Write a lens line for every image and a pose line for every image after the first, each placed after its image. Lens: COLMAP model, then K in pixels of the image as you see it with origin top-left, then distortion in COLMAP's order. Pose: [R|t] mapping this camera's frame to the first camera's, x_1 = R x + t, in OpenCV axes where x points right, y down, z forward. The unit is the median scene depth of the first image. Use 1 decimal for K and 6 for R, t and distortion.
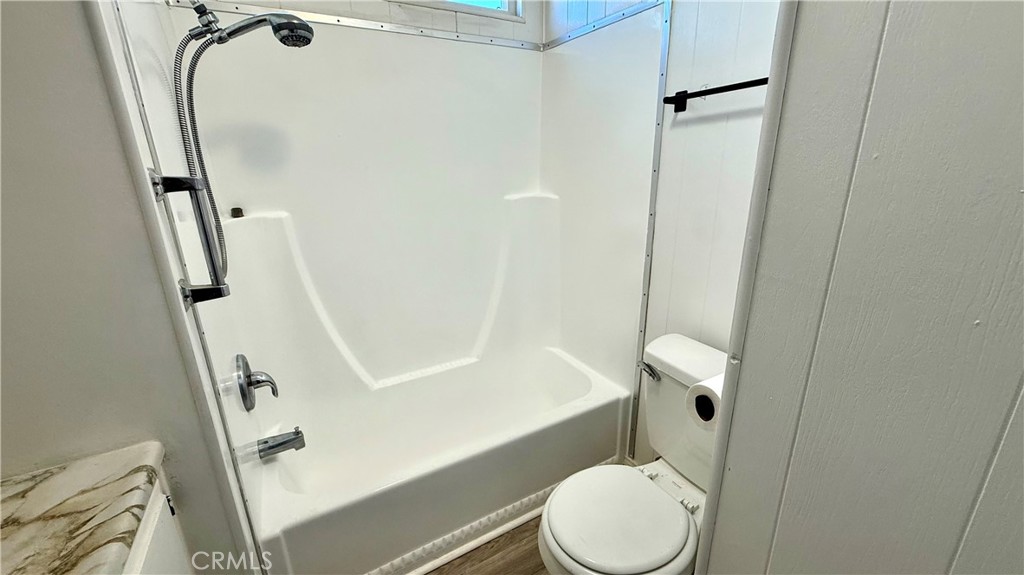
lens RADIAL K [[407.9, 0, 509.9], [0, 407.9, 286.1], [0, 0, 1]] dist [0.000339, -0.000042]
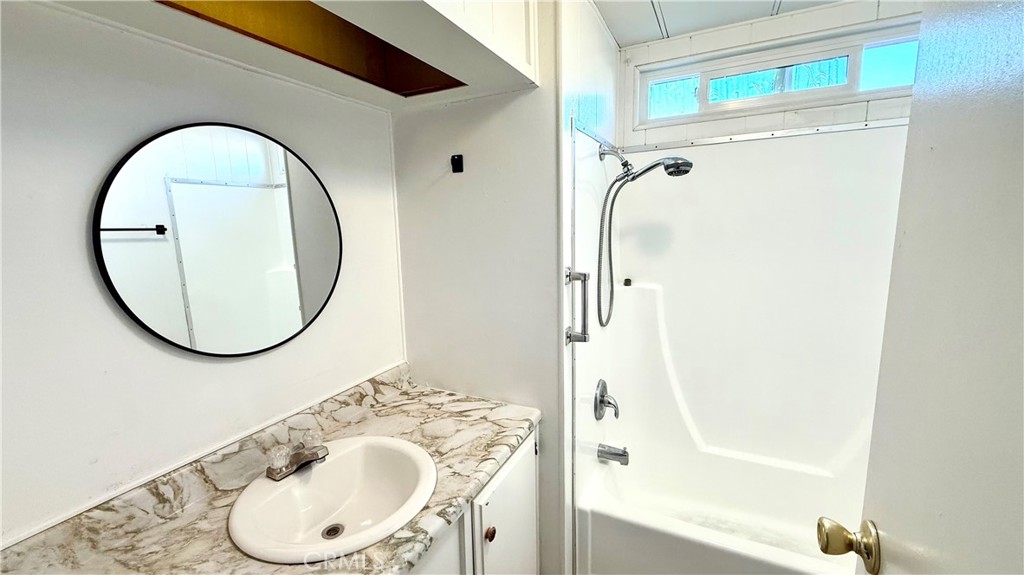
lens RADIAL K [[407.9, 0, 509.9], [0, 407.9, 286.1], [0, 0, 1]] dist [0.000339, -0.000042]
pose [[0.559341, 0.133161, -0.818172, 0.363768], [-0.229706, 0.973259, 0.001364, -0.101276], [0.796475, 0.187176, 0.574972, -0.196395]]
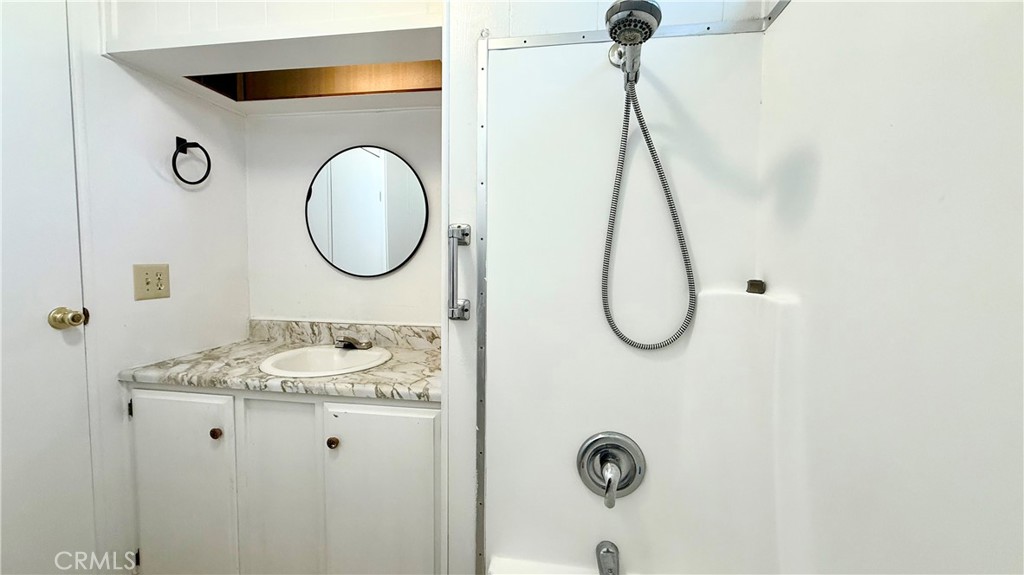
lens RADIAL K [[407.9, 0, 509.9], [0, 407.9, 286.1], [0, 0, 1]] dist [0.000339, -0.000042]
pose [[-0.616746, 0.062302, -0.784693, 0.163084], [-0.230555, 0.938848, 0.255752, -0.354131], [0.752641, 0.338649, -0.564667, 1.463583]]
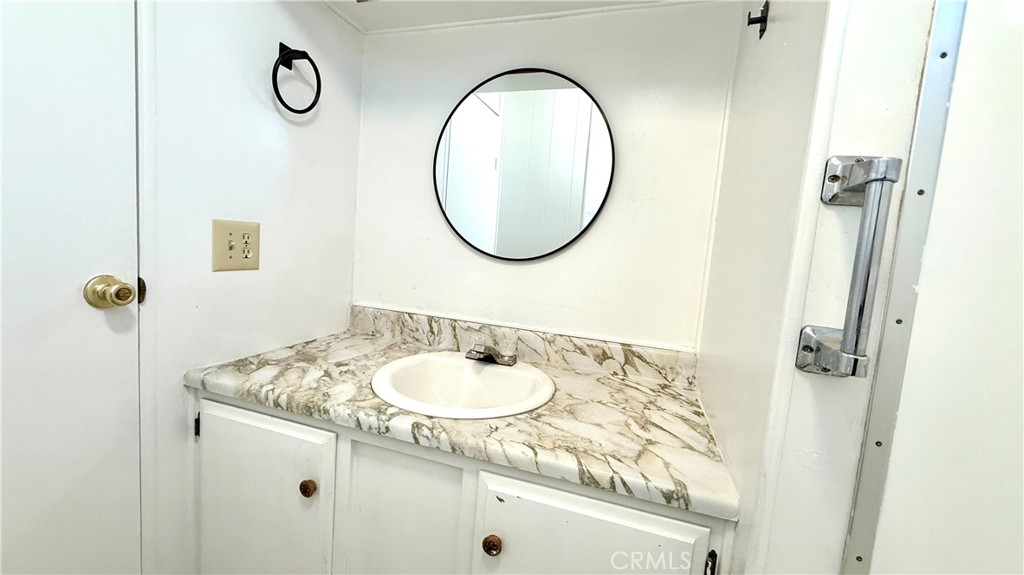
lens RADIAL K [[407.9, 0, 509.9], [0, 407.9, 286.1], [0, 0, 1]] dist [0.000339, -0.000042]
pose [[-0.734305, 0.027422, -0.678265, -0.001216], [-0.259580, 0.911900, 0.317895, -0.110317], [0.627227, 0.409496, -0.662494, 0.815943]]
